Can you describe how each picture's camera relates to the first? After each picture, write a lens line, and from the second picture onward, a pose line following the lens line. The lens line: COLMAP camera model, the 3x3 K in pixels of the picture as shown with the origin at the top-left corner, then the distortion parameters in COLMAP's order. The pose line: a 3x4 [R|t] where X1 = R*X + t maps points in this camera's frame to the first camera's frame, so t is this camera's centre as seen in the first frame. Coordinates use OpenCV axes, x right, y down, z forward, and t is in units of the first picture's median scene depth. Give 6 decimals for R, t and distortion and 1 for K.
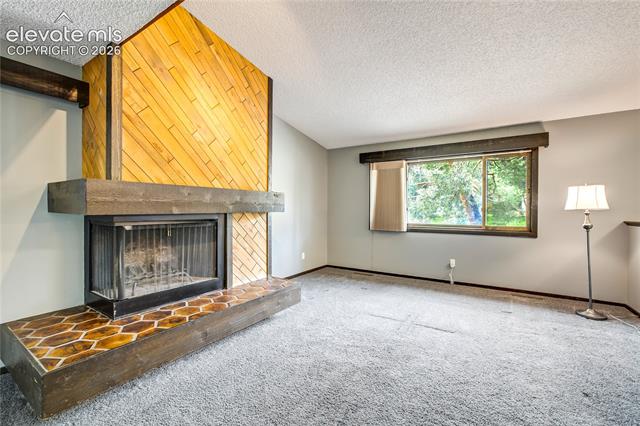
lens RADIAL K [[279.0, 0, 320.8], [0, 279.0, 211.9], [0, 0, 1]] dist [-0.039600, 0.022239]
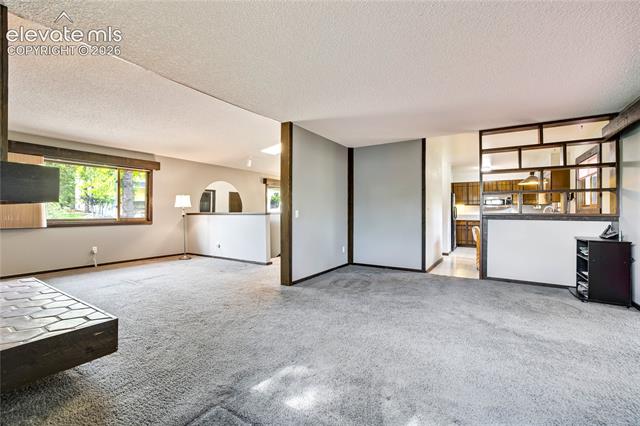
lens RADIAL K [[279.0, 0, 320.8], [0, 279.0, 211.9], [0, 0, 1]] dist [-0.039600, 0.022239]
pose [[-0.012640, -0.002549, 0.999917, -1.069955], [0.006914, 0.999973, 0.002636, 0.027538], [-0.999896, 0.006947, -0.012622, 0.010542]]
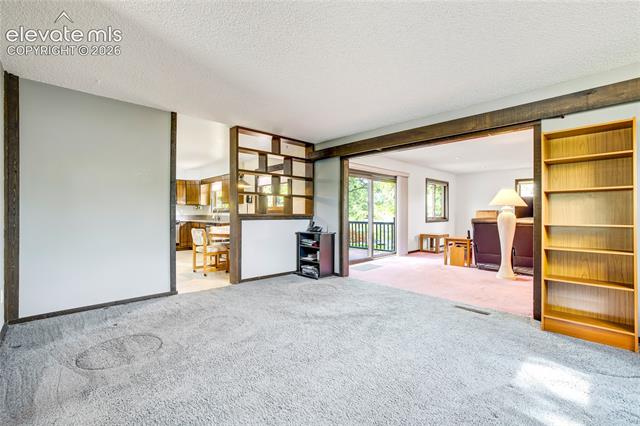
lens RADIAL K [[282.4, 0, 321.2], [0, 282.4, 216.9], [0, 0, 1]] dist [-0.002379, 0.000102]
pose [[-0.973444, -0.008599, 0.228764, -0.367647], [-0.003109, 0.999699, 0.024349, 0.023580], [-0.228905, 0.022991, -0.973177, 0.415444]]
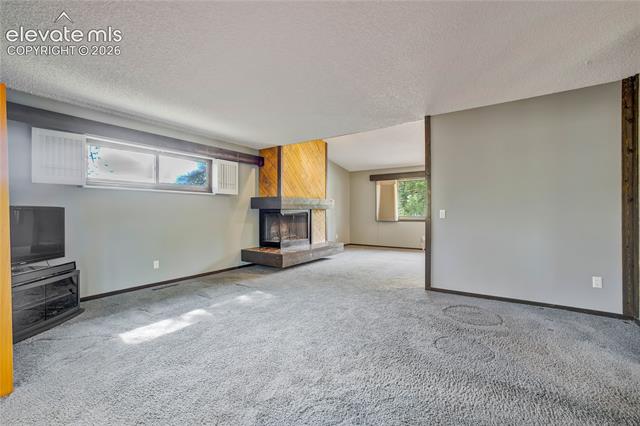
lens RADIAL K [[279.0, 0, 320.8], [0, 279.0, 211.9], [0, 0, 1]] dist [-0.039600, 0.022239]
pose [[0.999792, -0.005352, -0.019674, -0.202316], [0.005187, 0.999951, -0.008420, 0.038965], [0.019718, 0.008316, 0.999771, -1.107545]]
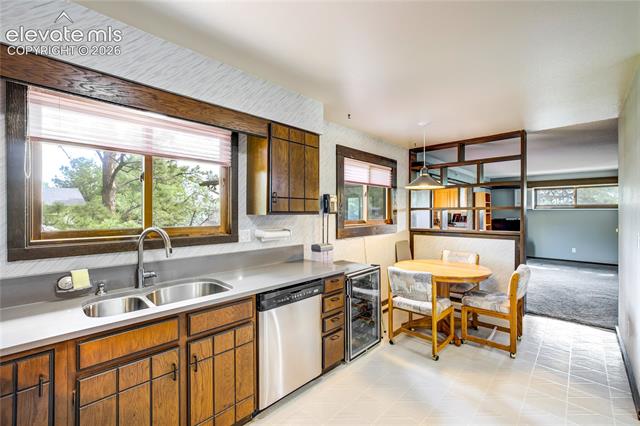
lens RADIAL K [[273.4, 0, 320.0], [0, 273.4, 213.0], [0, 0, 1]] dist [-0.021180, -0.000013]
pose [[-0.199411, 0.001542, -0.979915, 1.683964], [-0.008210, 0.999961, 0.003245, -0.035234], [0.979882, 0.008692, -0.199390, -1.486406]]
